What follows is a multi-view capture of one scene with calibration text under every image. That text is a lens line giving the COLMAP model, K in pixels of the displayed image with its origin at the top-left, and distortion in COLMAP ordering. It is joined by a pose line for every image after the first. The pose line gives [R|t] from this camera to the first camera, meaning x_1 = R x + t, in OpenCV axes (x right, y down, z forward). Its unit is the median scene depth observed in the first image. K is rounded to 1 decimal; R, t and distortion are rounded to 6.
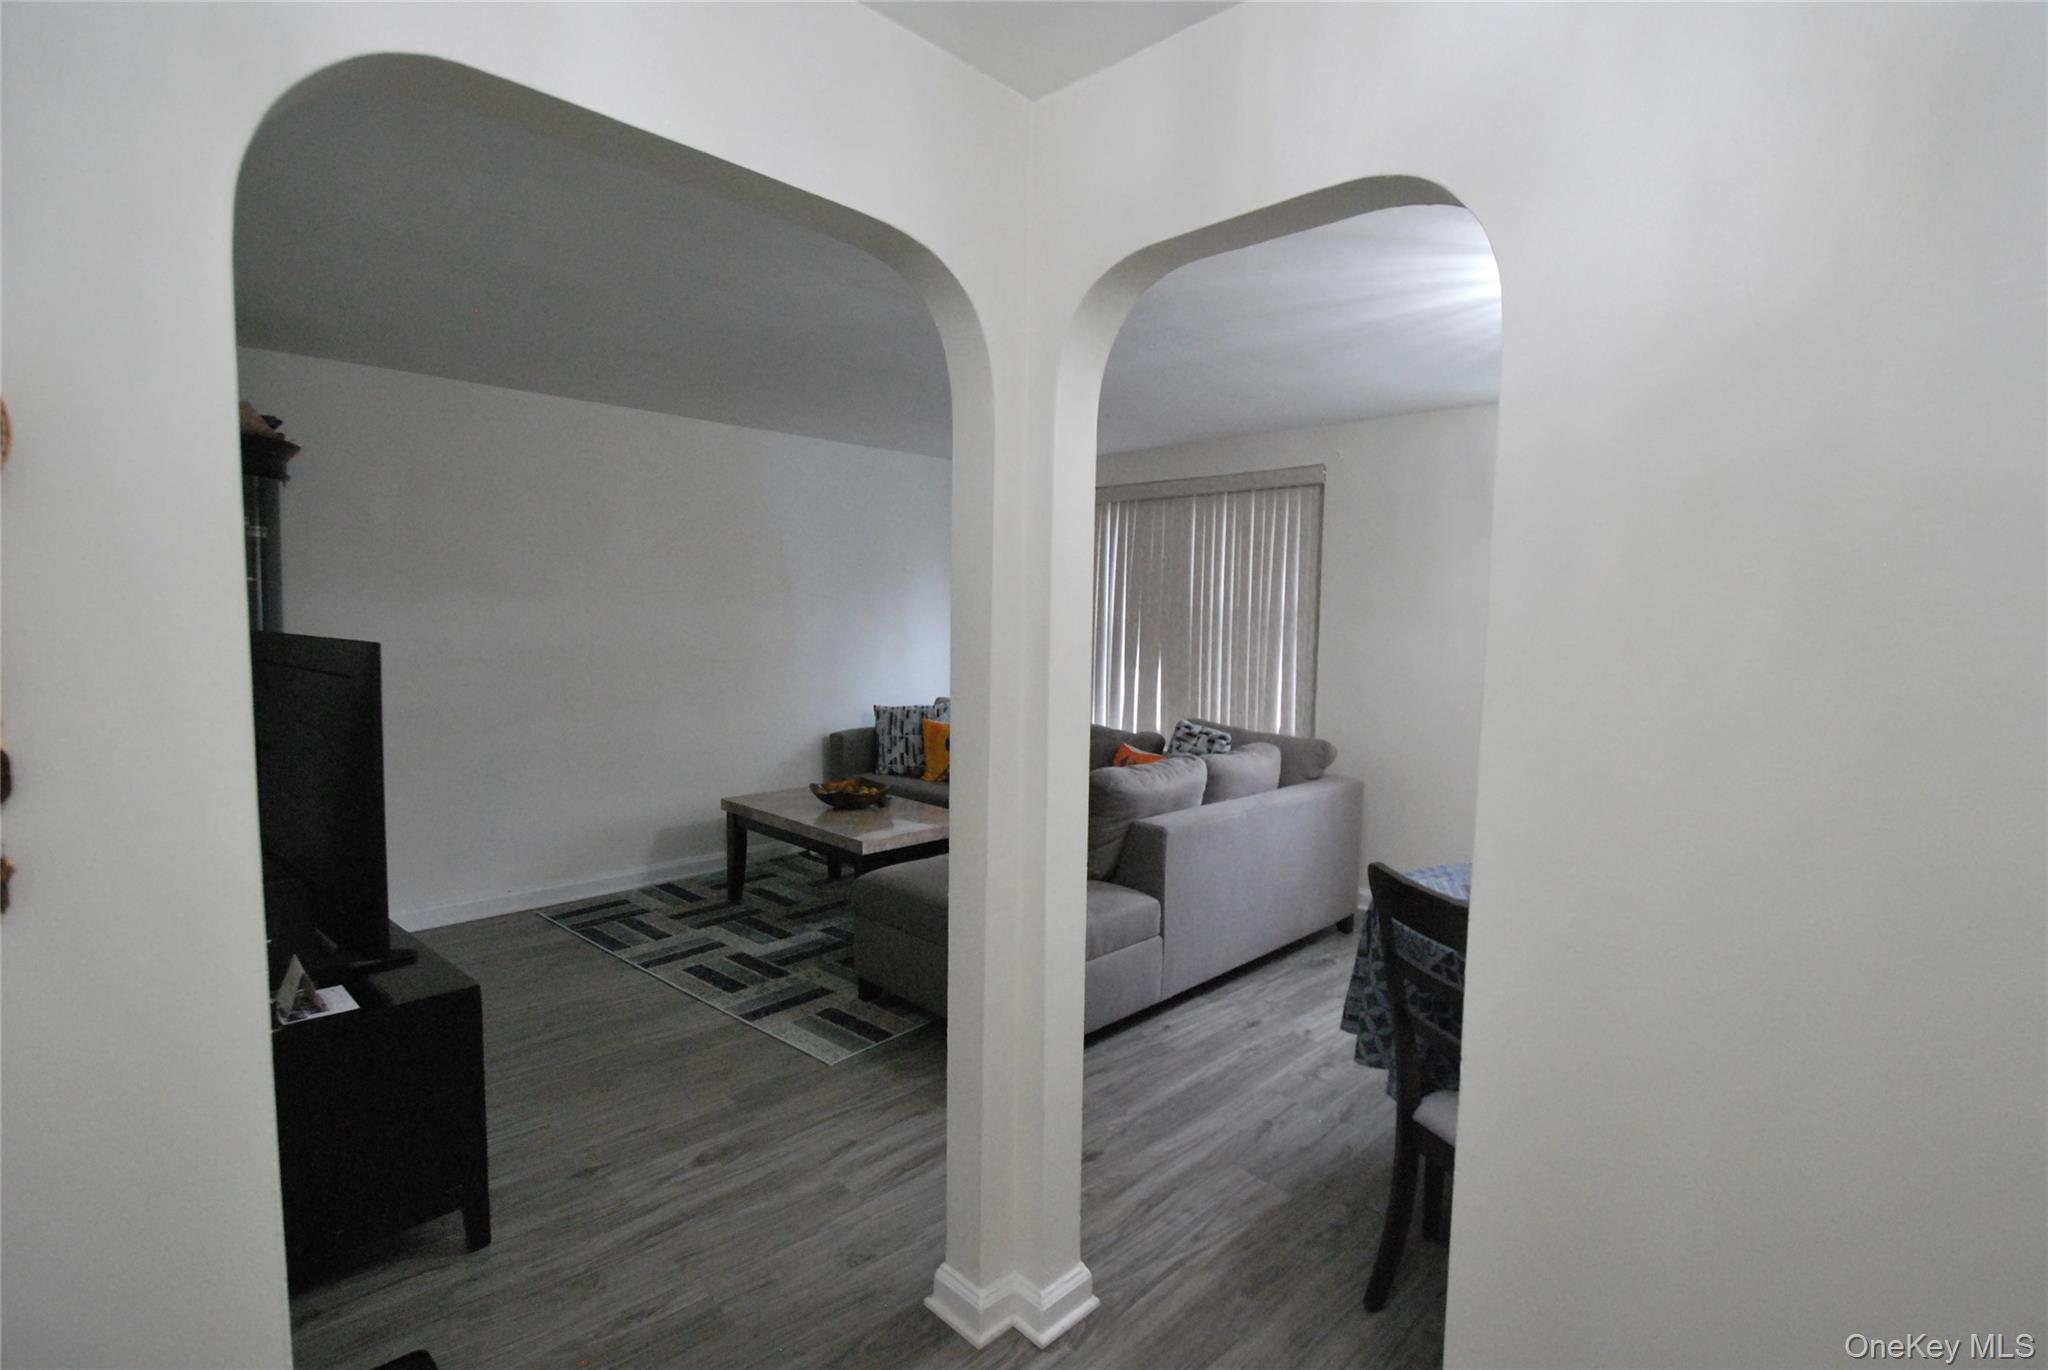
lens RADIAL K [[964.1, 0, 1086.4], [0, 964.1, 684.6], [0, 0, 1]] dist [-0.001183, -0.000851]
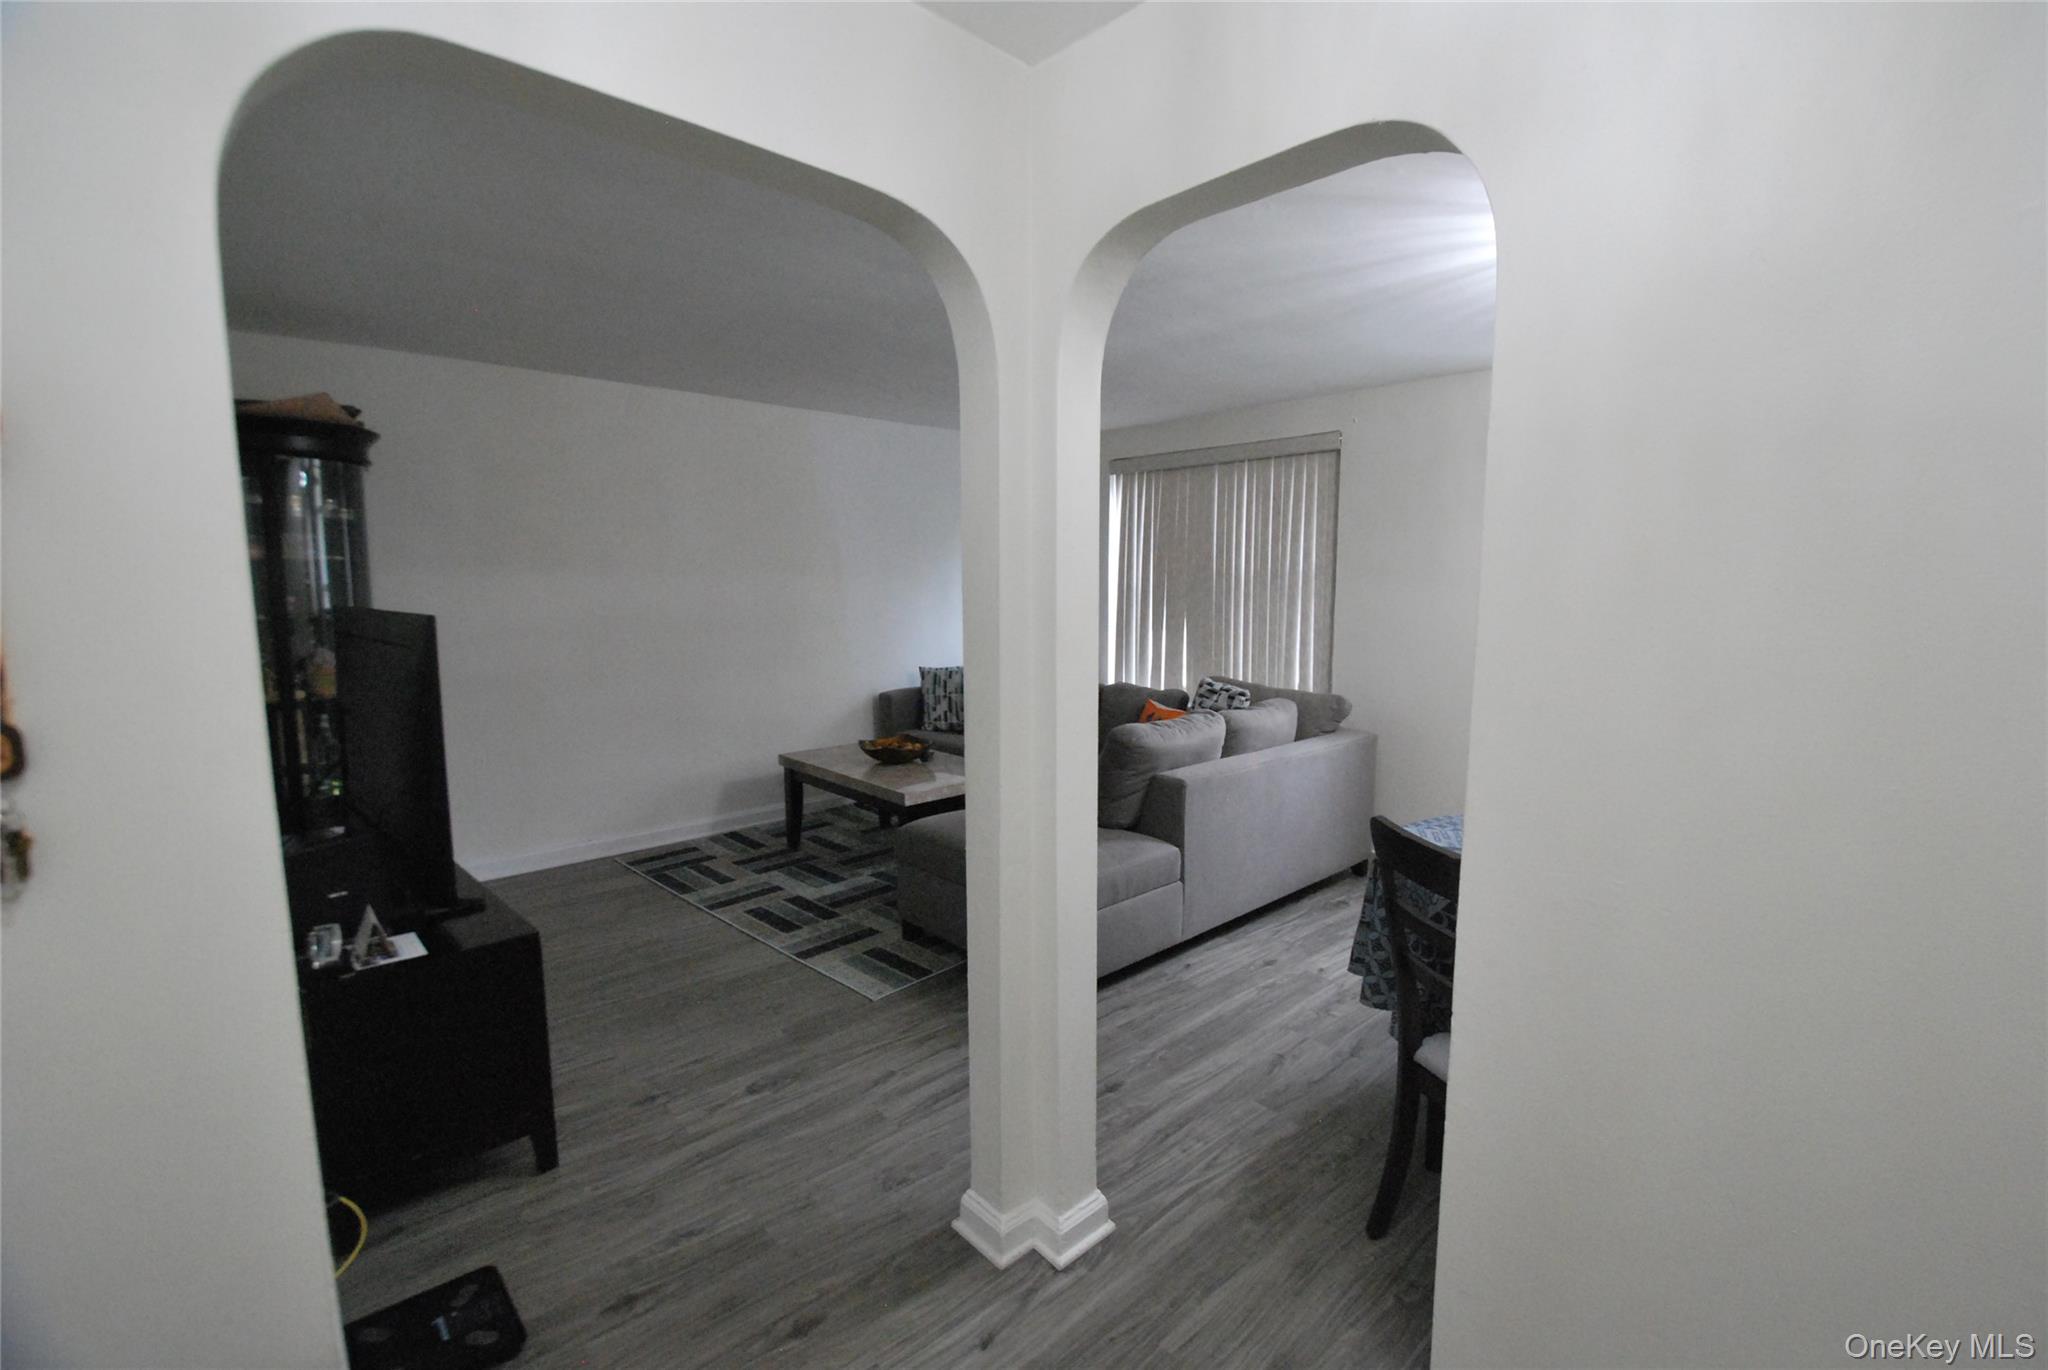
lens RADIAL K [[889.2, 0, 1090.6], [0, 889.2, 682.5], [0, 0, 1]] dist [0.001985, 0.000383]
pose [[0.999102, -0.010541, -0.041036, 0.016303], [0.012283, 0.999024, 0.042426, -0.001124], [0.040549, -0.042892, 0.998257, 0.020614]]
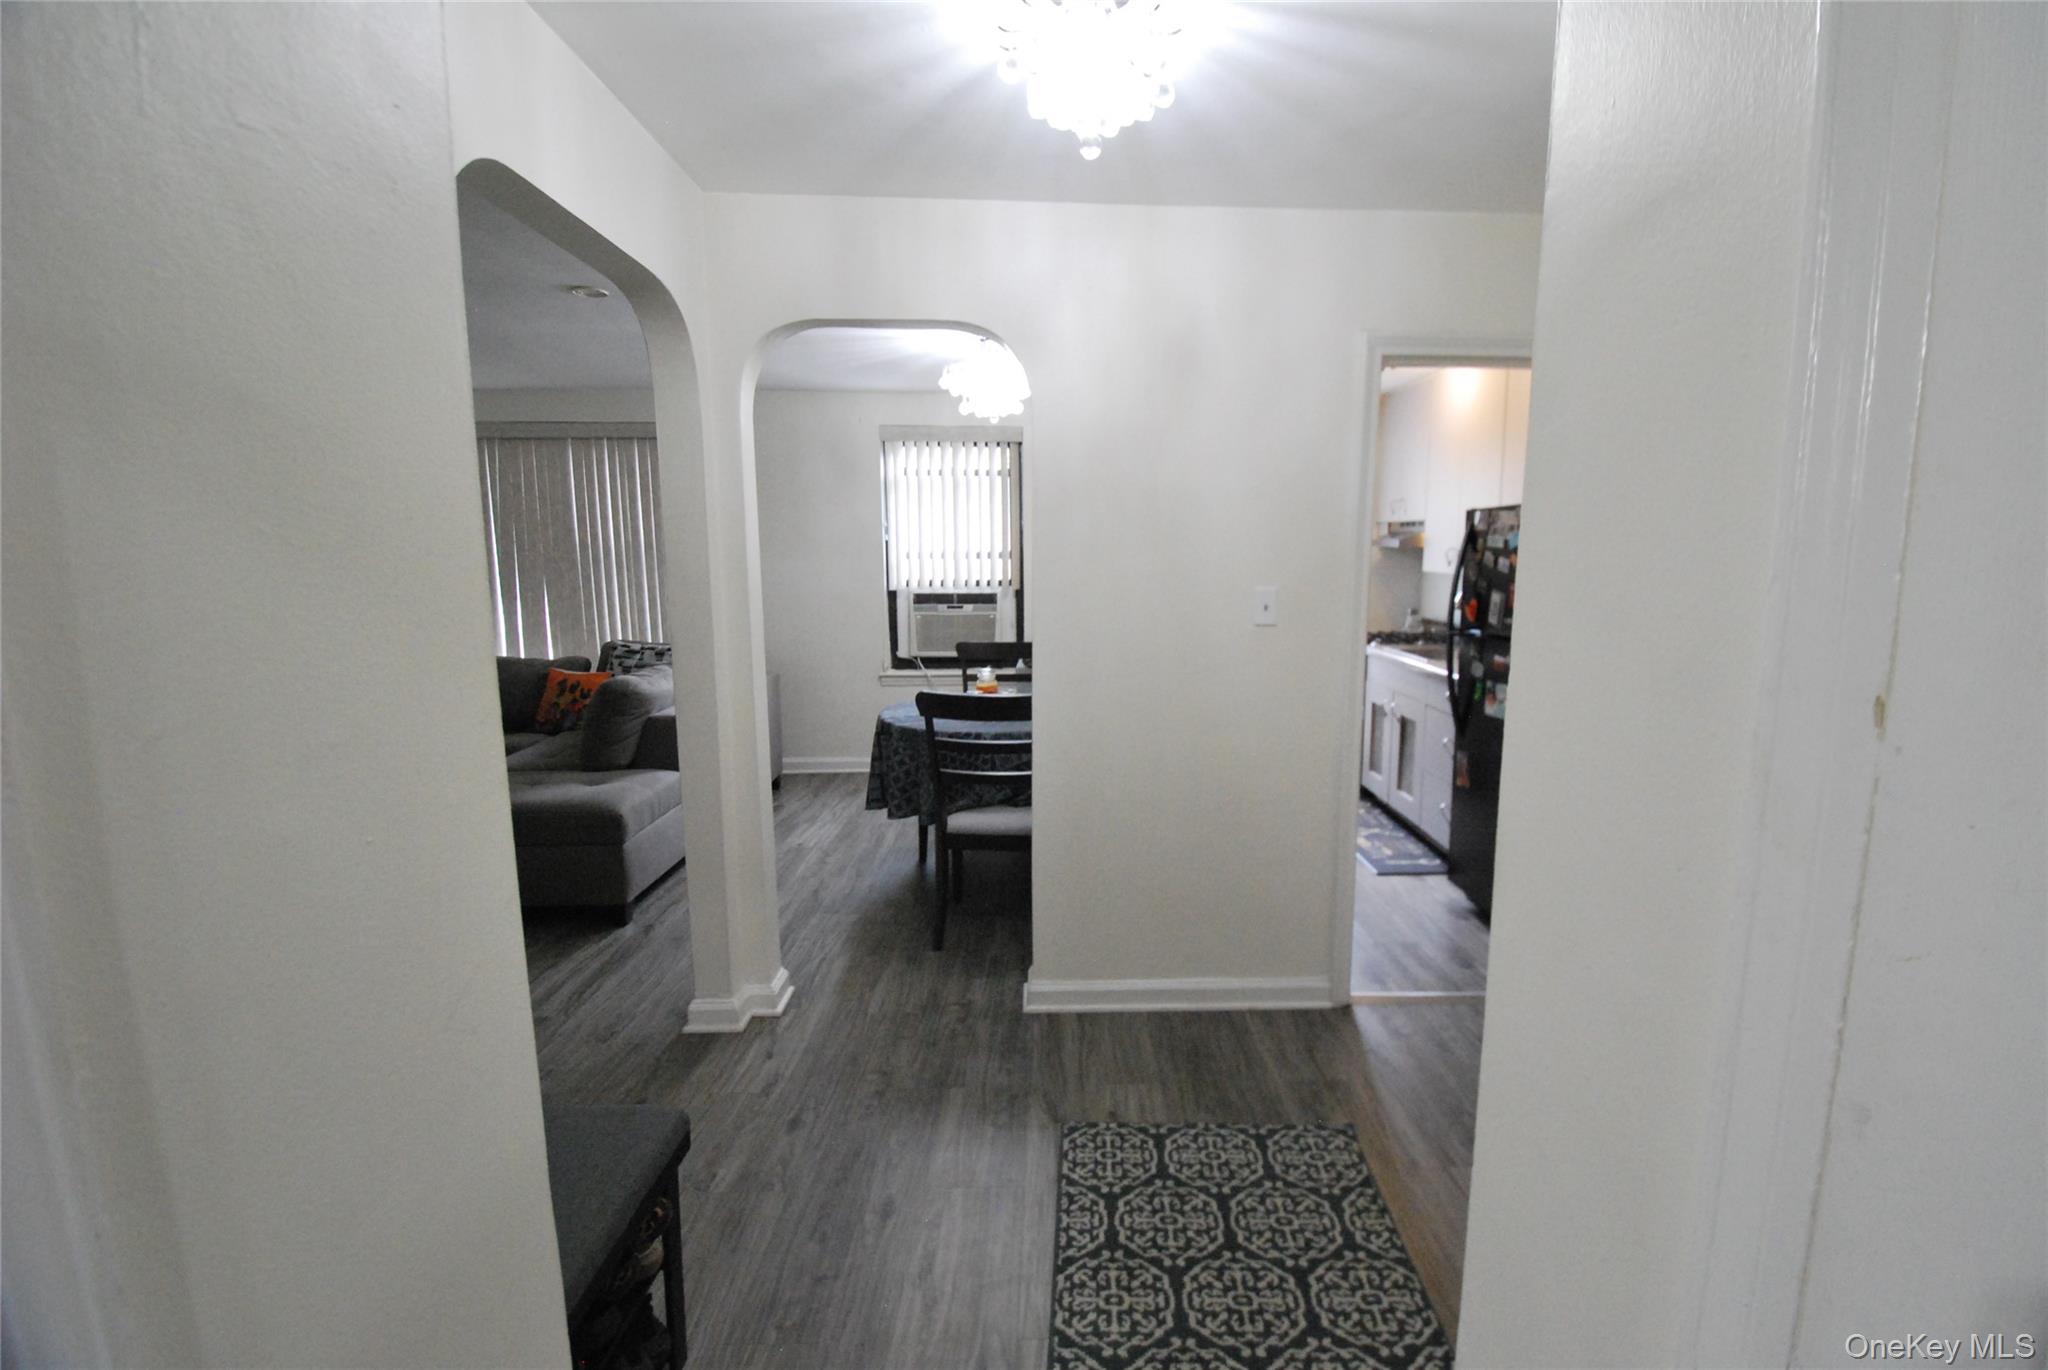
lens RADIAL K [[887.0, 0, 1095.5], [0, 887.0, 679.9], [0, 0, 1]] dist [0.000410, 0.000014]
pose [[0.688737, -0.122518, 0.714585, -0.303625], [0.068681, 0.992211, 0.103921, 0.013978], [-0.721751, -0.022496, 0.691787, -0.166103]]
